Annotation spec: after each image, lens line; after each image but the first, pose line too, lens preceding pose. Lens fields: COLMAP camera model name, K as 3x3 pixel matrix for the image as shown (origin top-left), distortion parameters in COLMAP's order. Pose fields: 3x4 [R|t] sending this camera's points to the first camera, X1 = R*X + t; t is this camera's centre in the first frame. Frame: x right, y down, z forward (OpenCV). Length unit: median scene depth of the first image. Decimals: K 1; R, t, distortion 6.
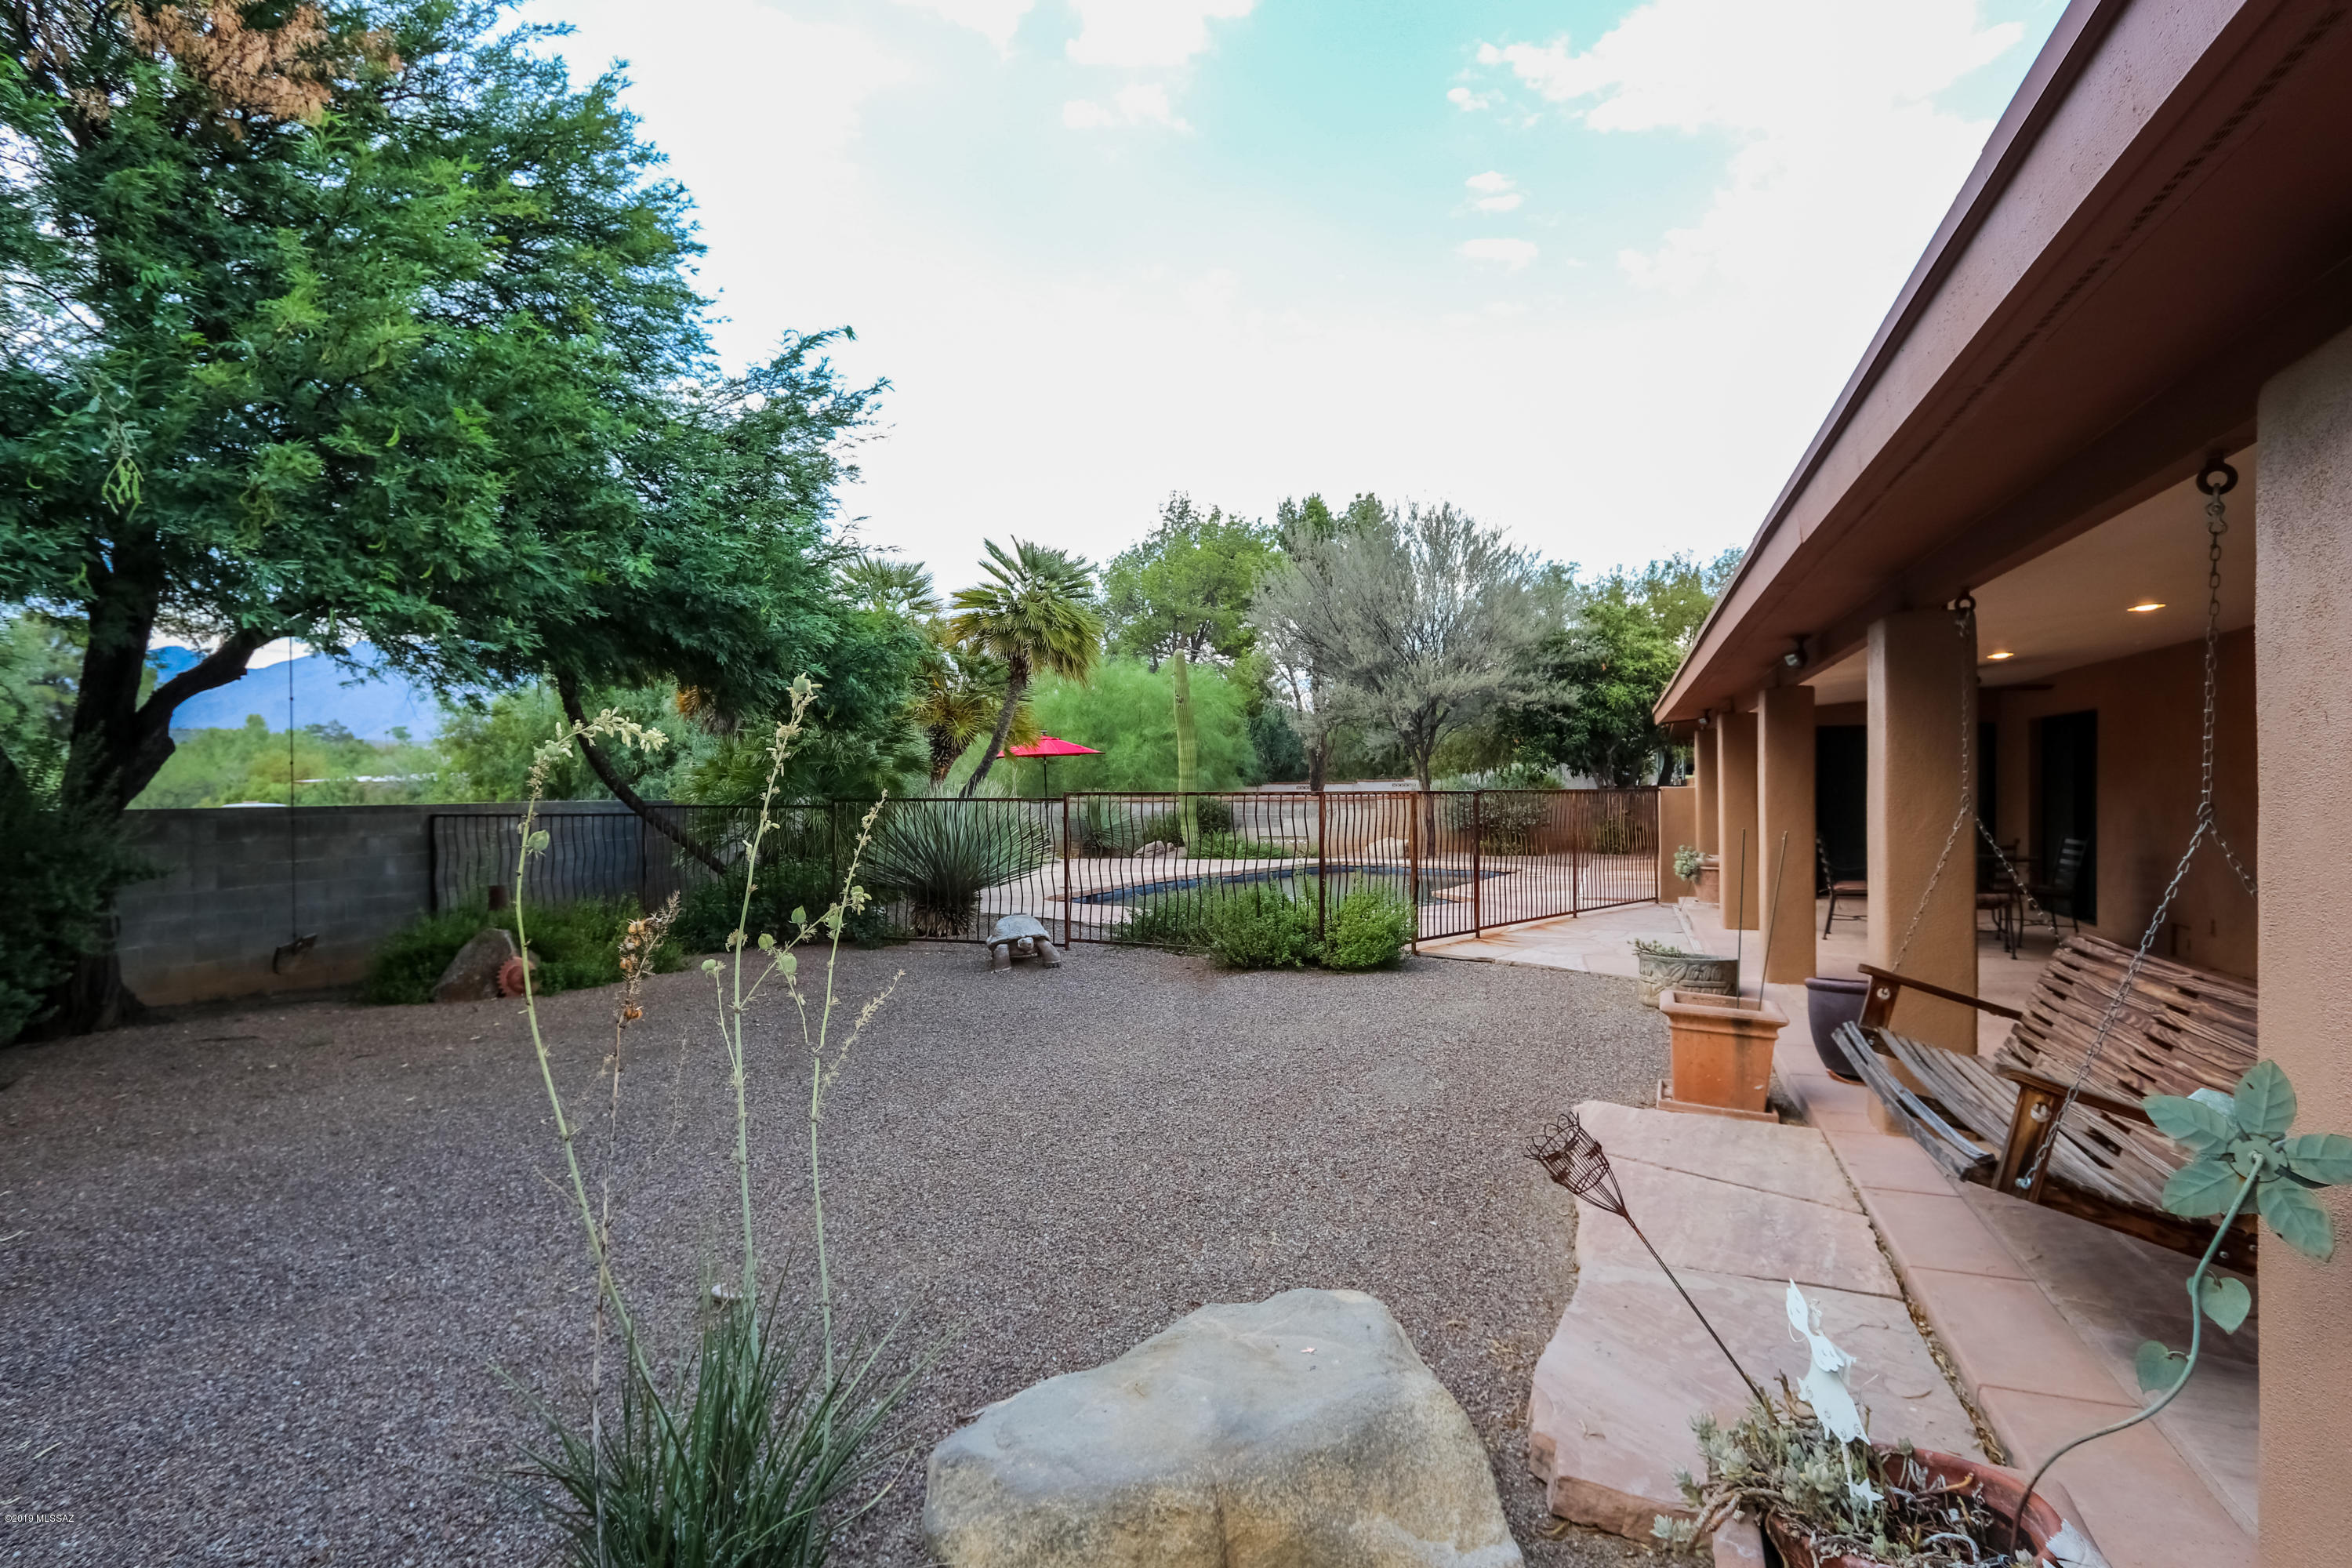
lens RADIAL K [[1091.5, 0, 1168.9], [0, 1091.5, 792.0], [0, 0, 1]] dist [-0.003094, -0.001338]
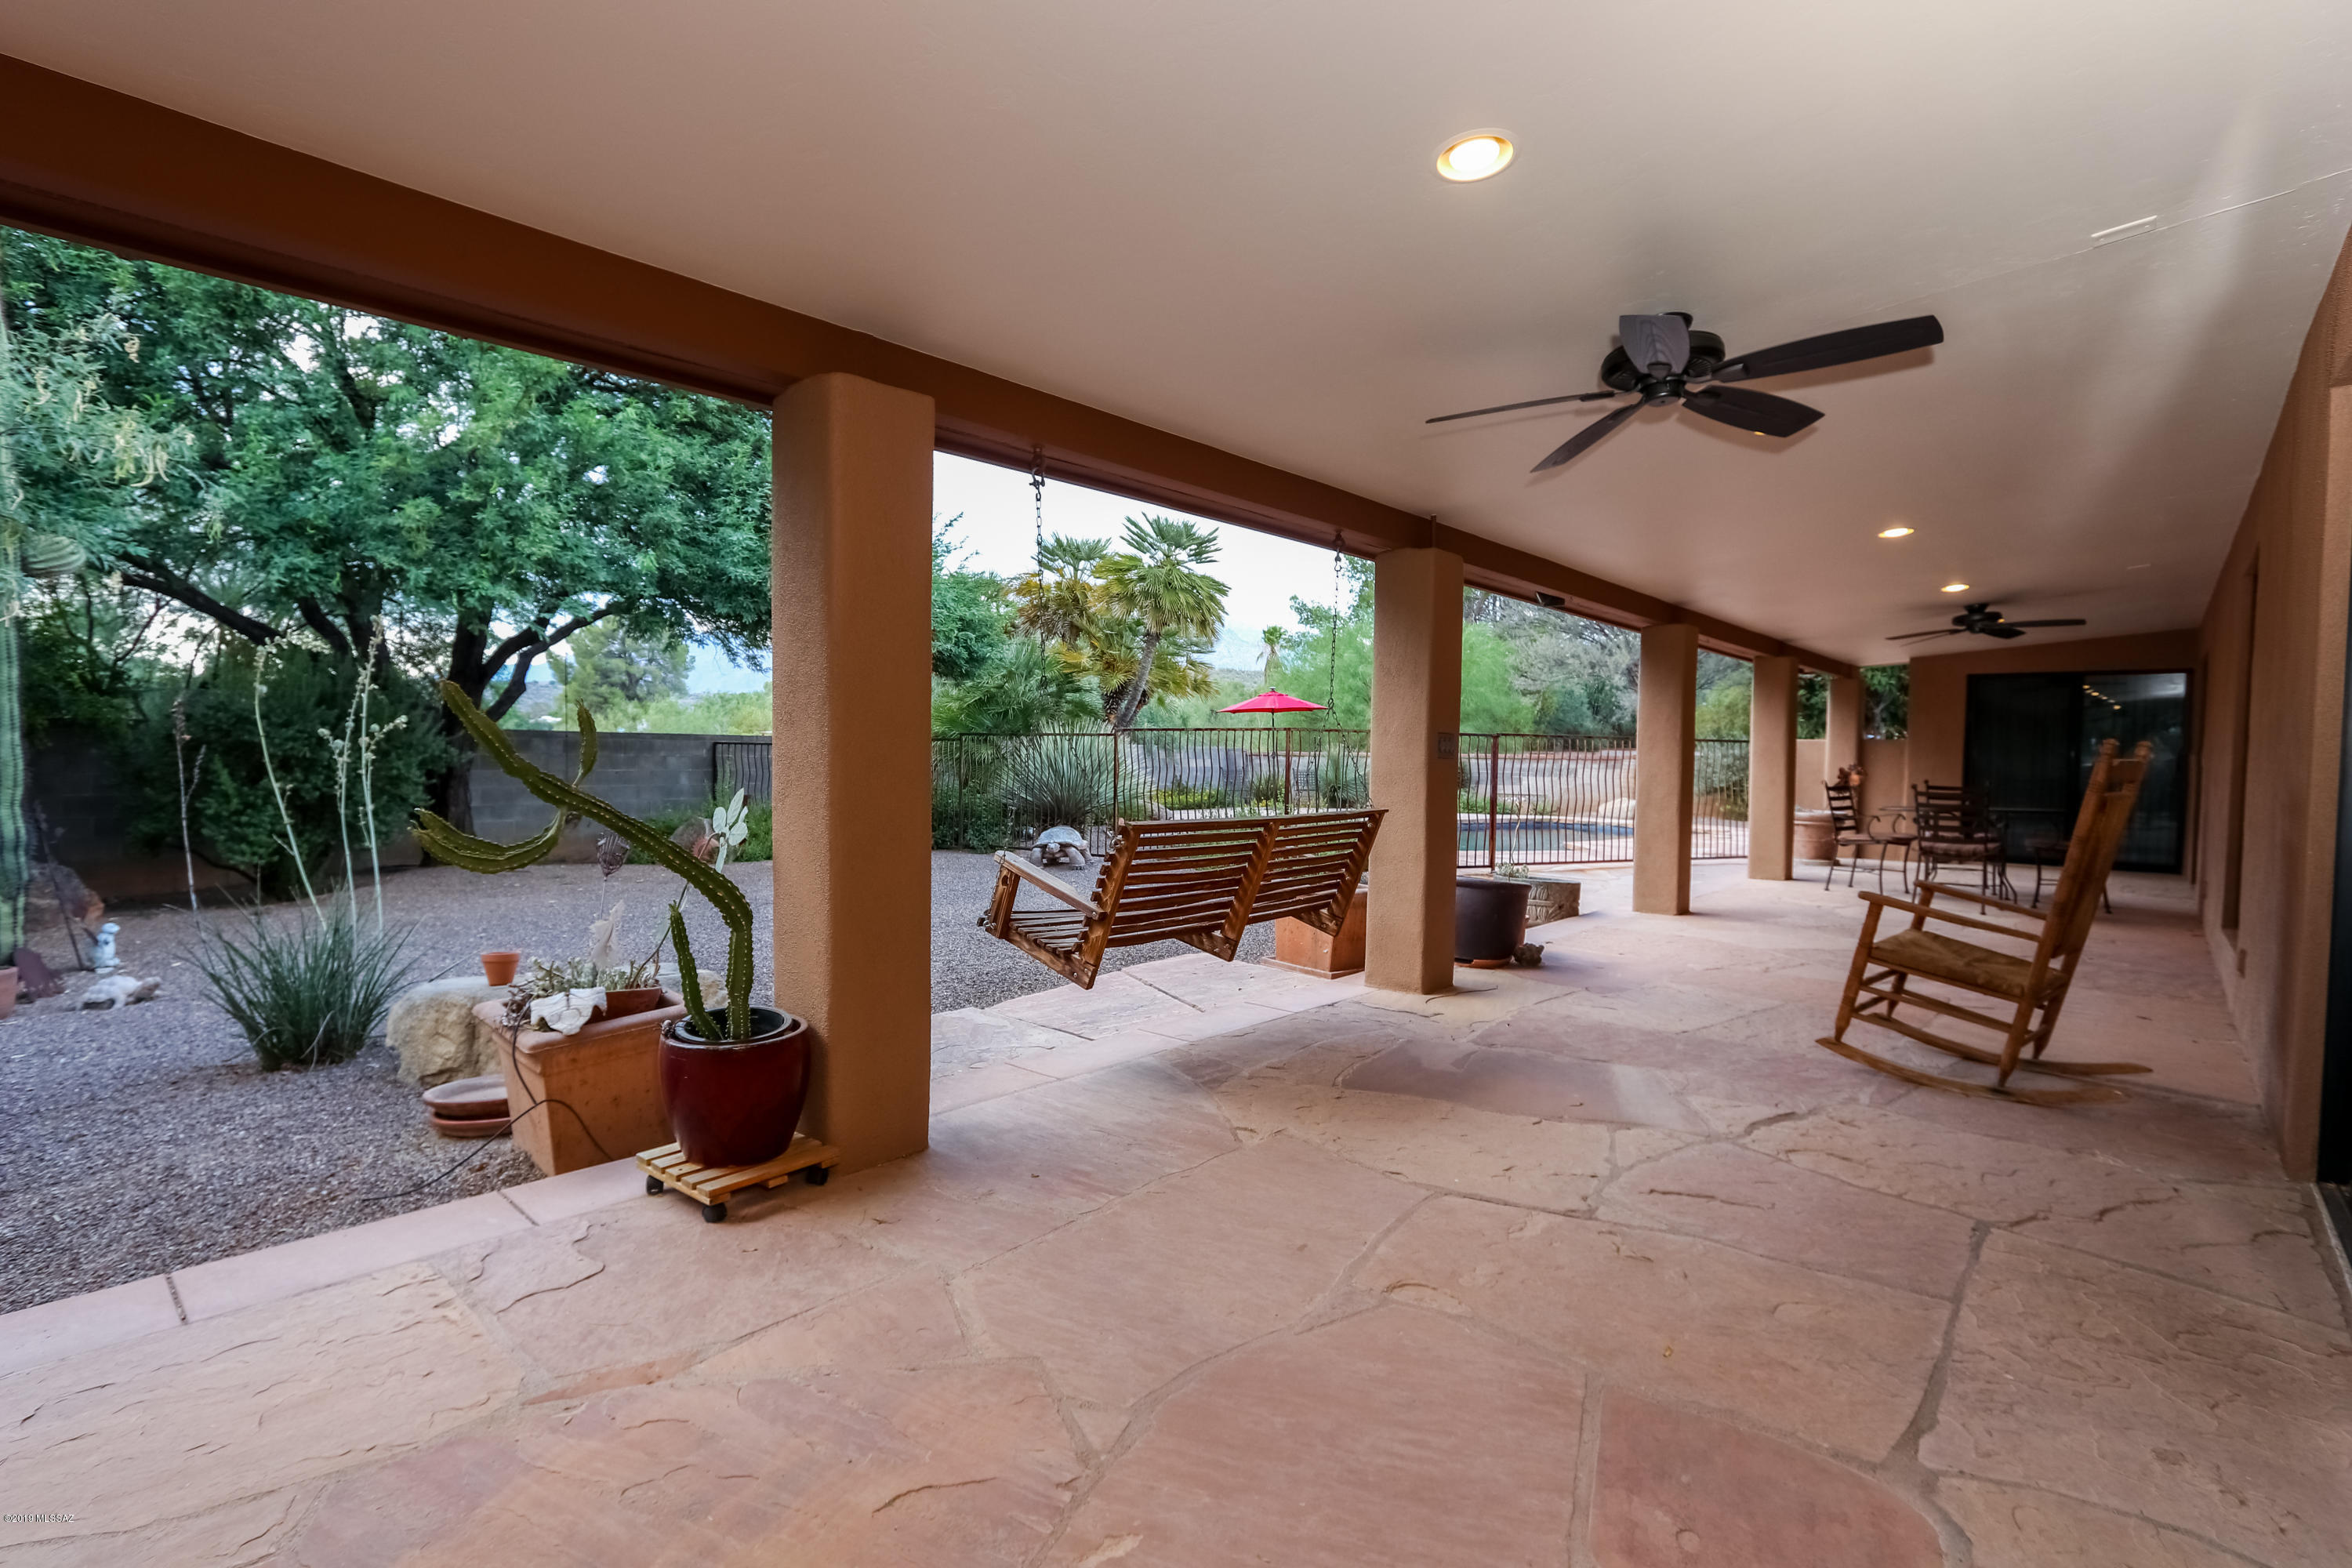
lens RADIAL K [[1091.5, 0, 1186.7], [0, 1091.5, 782.0], [0, 0, 1]] dist [-0.003094, -0.001338]
pose [[0.944723, 0.030433, -0.326454, 0.847293], [-0.022414, 0.999348, 0.028299, 0.050567], [0.327103, -0.019418, 0.944789, -0.229054]]
